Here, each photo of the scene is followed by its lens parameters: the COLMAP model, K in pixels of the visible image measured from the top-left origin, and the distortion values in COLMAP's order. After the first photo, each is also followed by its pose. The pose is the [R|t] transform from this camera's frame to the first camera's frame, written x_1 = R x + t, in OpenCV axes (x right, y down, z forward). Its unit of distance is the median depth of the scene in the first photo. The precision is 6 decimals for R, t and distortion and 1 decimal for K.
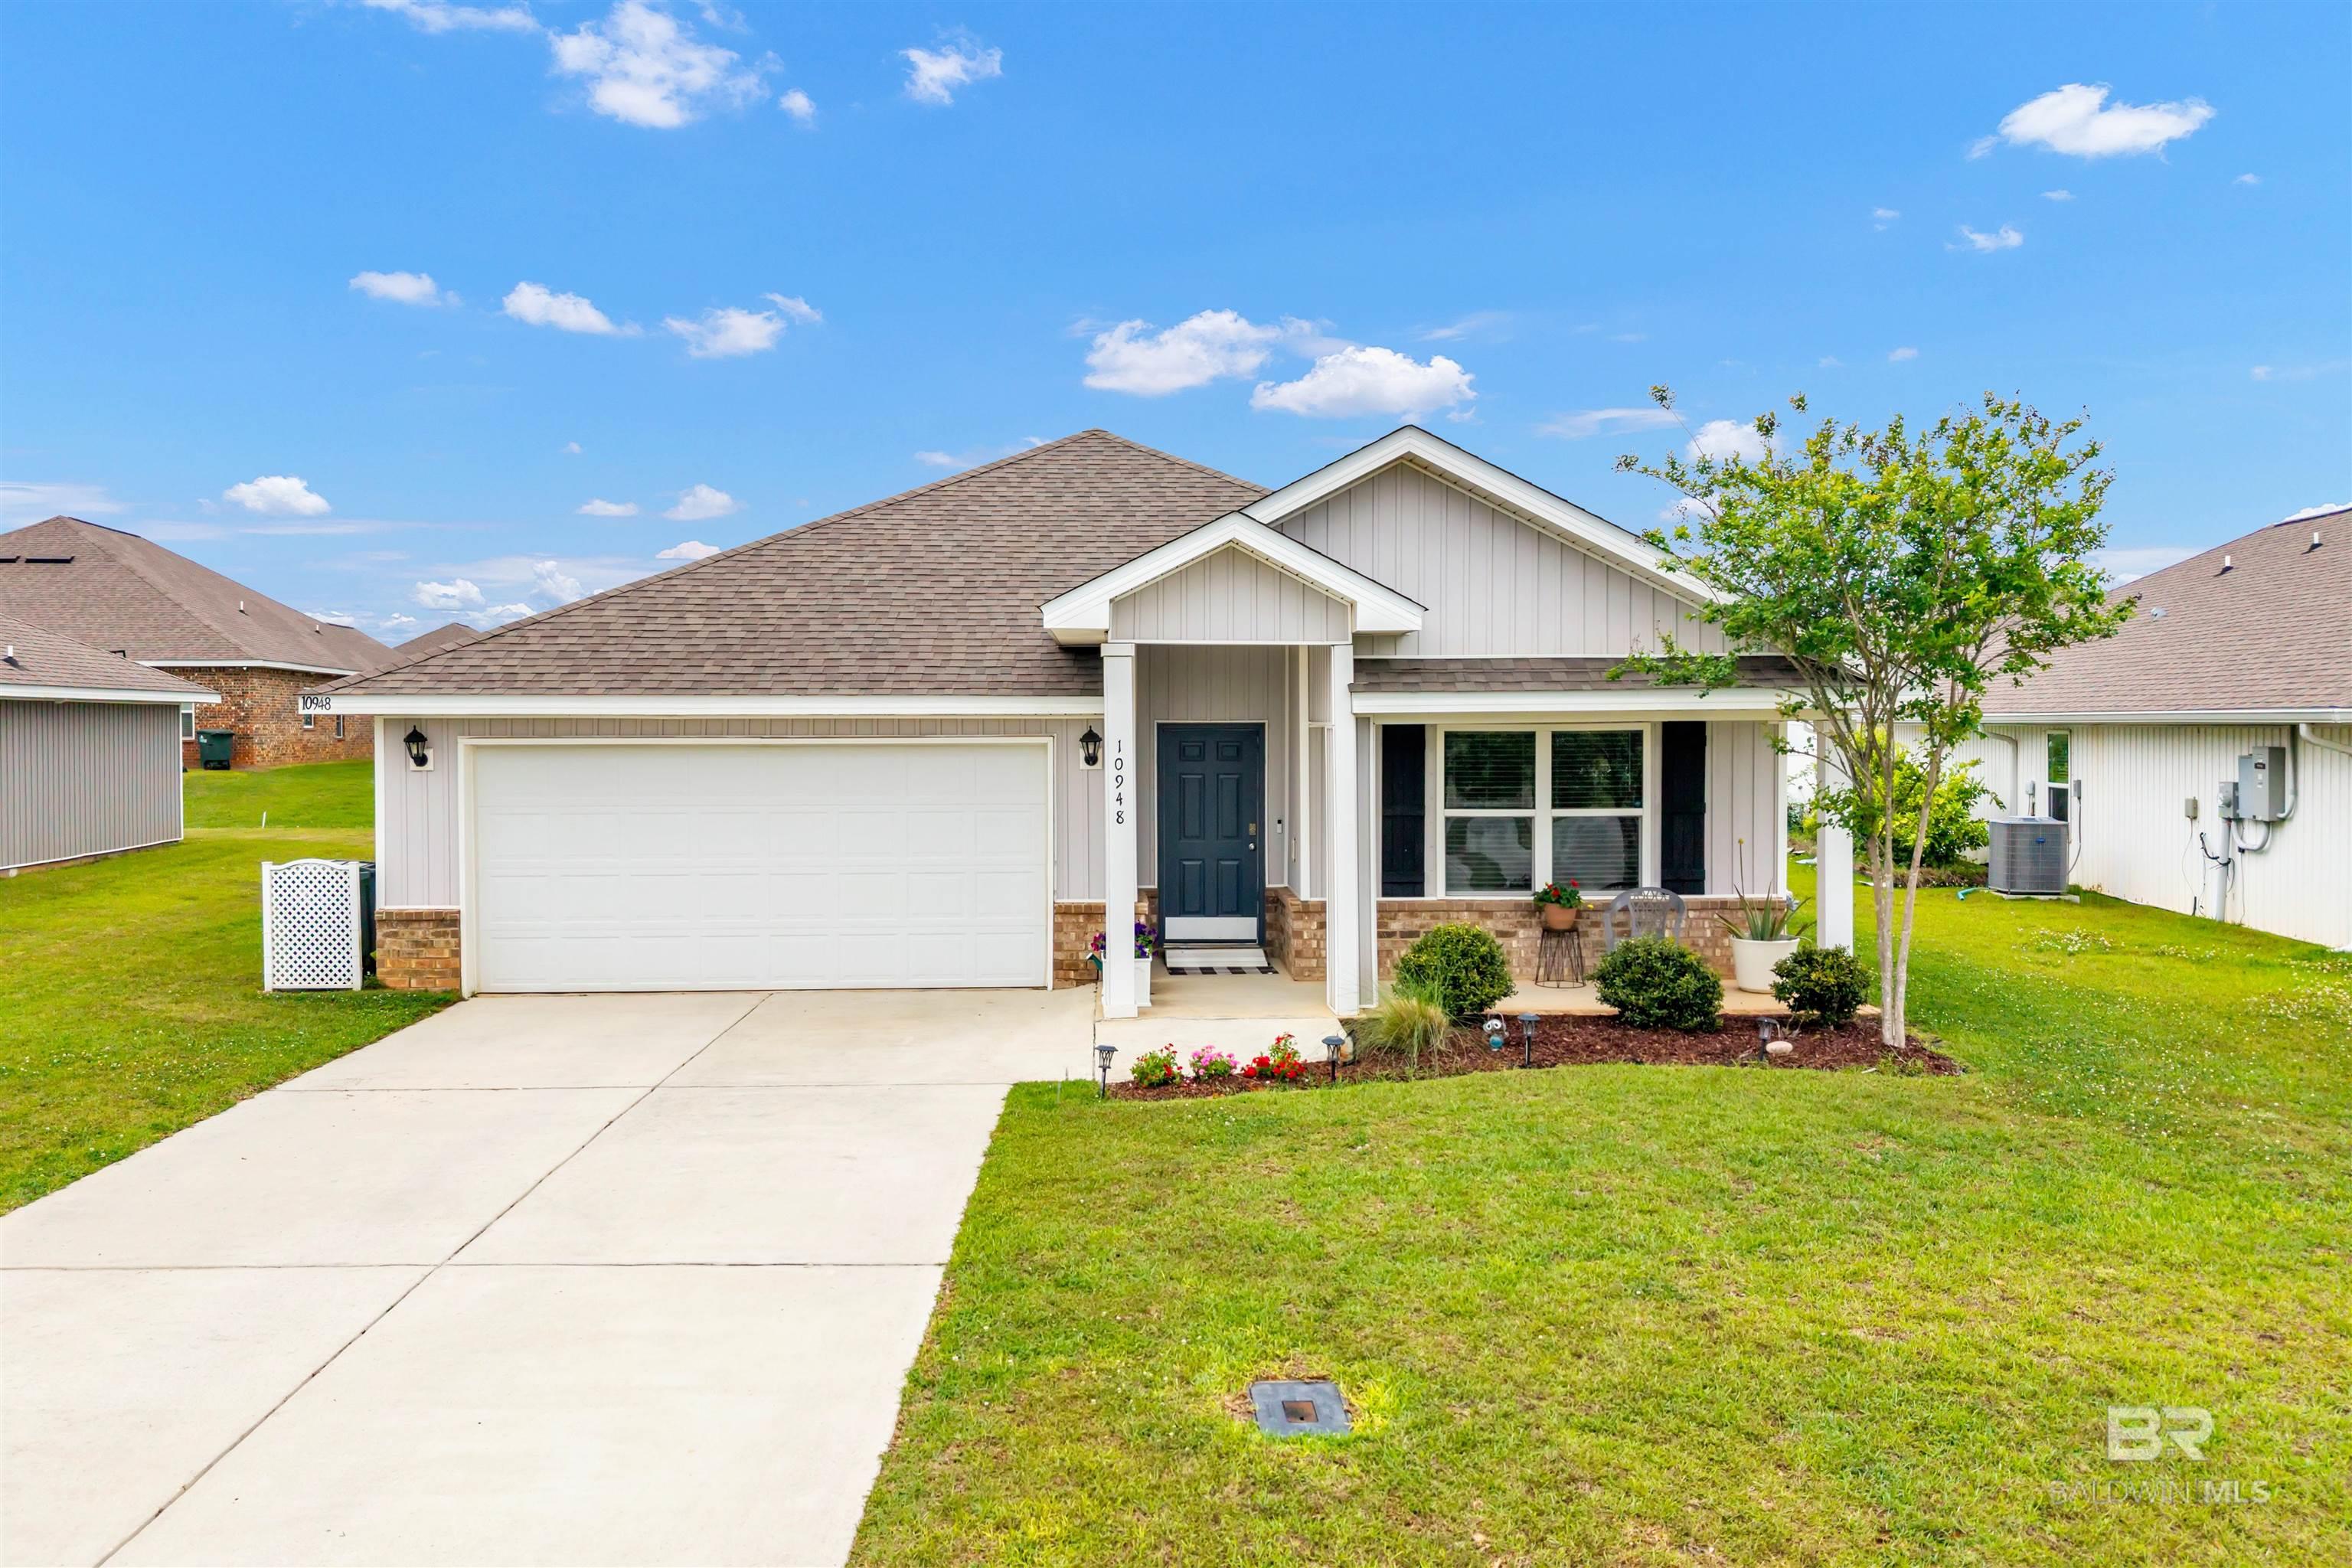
lens RADIAL K [[1865.6, 0, 1182.6], [0, 1865.6, 840.3], [0, 0, 1]] dist [0.013168, -0.005378]
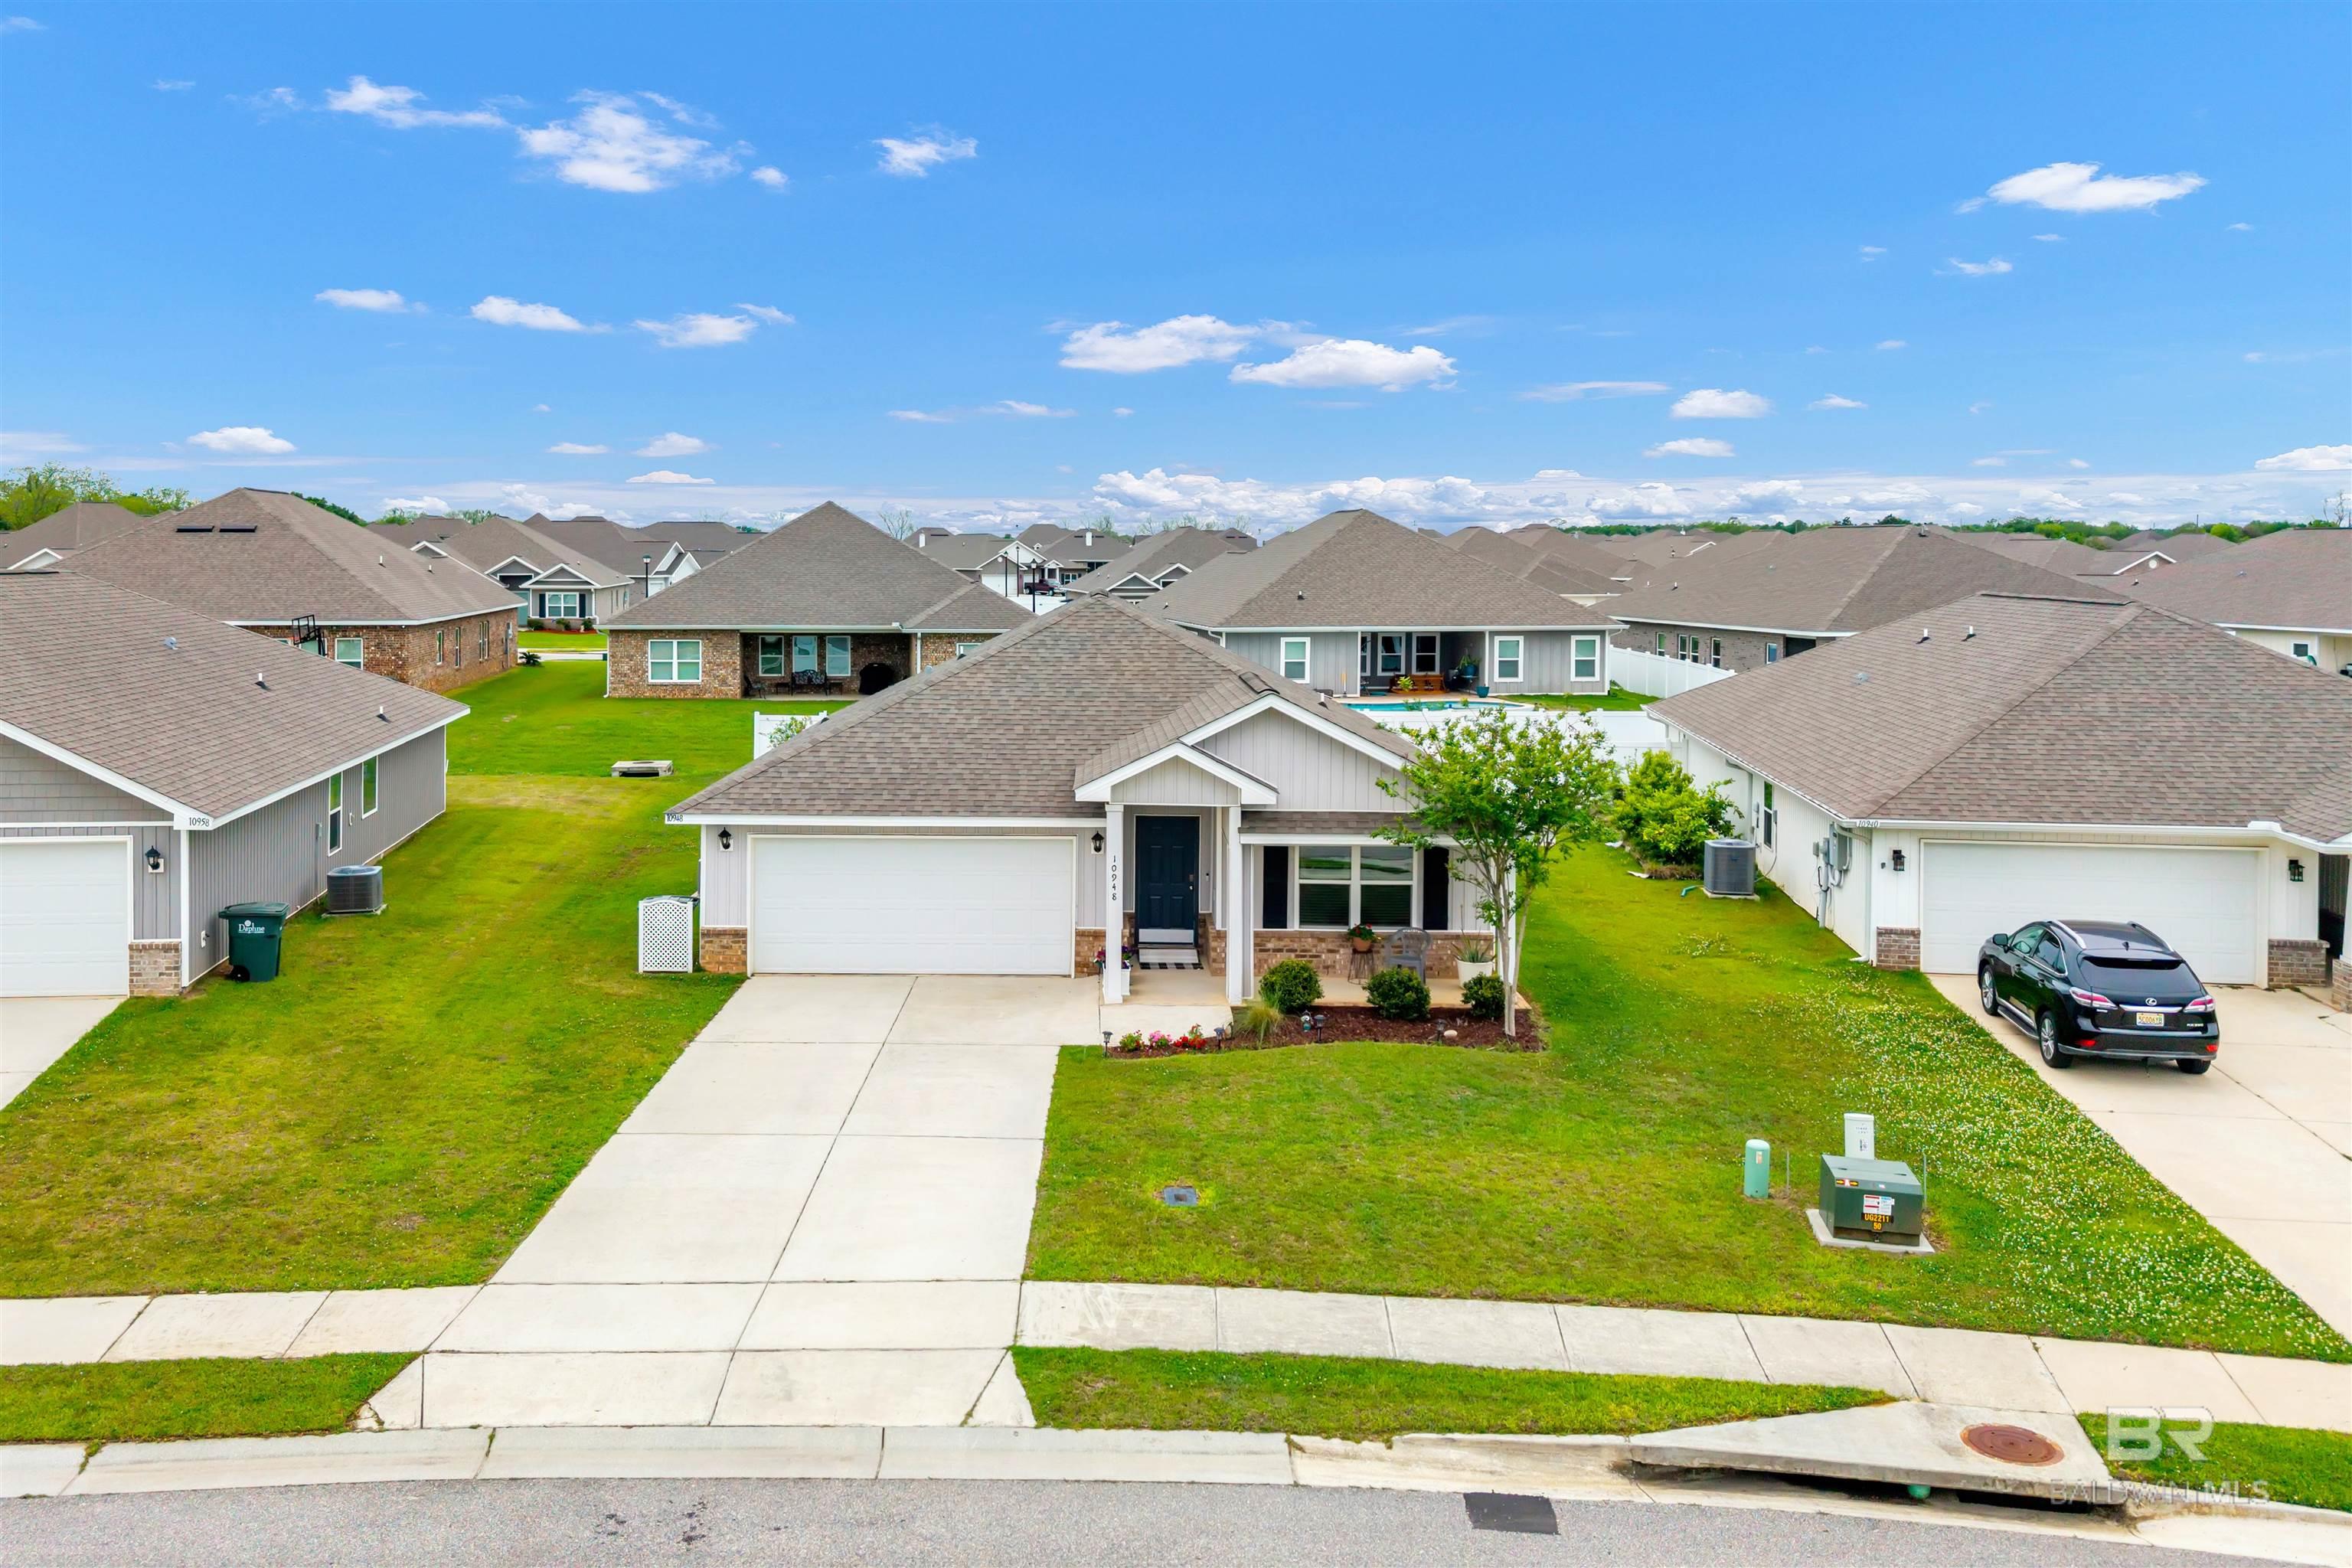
lens RADIAL K [[1948.9, 0, 1056.0], [0, 1948.9, 736.4], [0, 0, 1]] dist [0.073610, -0.140954]
pose [[0.998259, 0.011721, -0.057804, 0.017275], [-0.009604, 0.999277, 0.036775, -0.222956], [0.058193, -0.036156, 0.997650, -0.867201]]
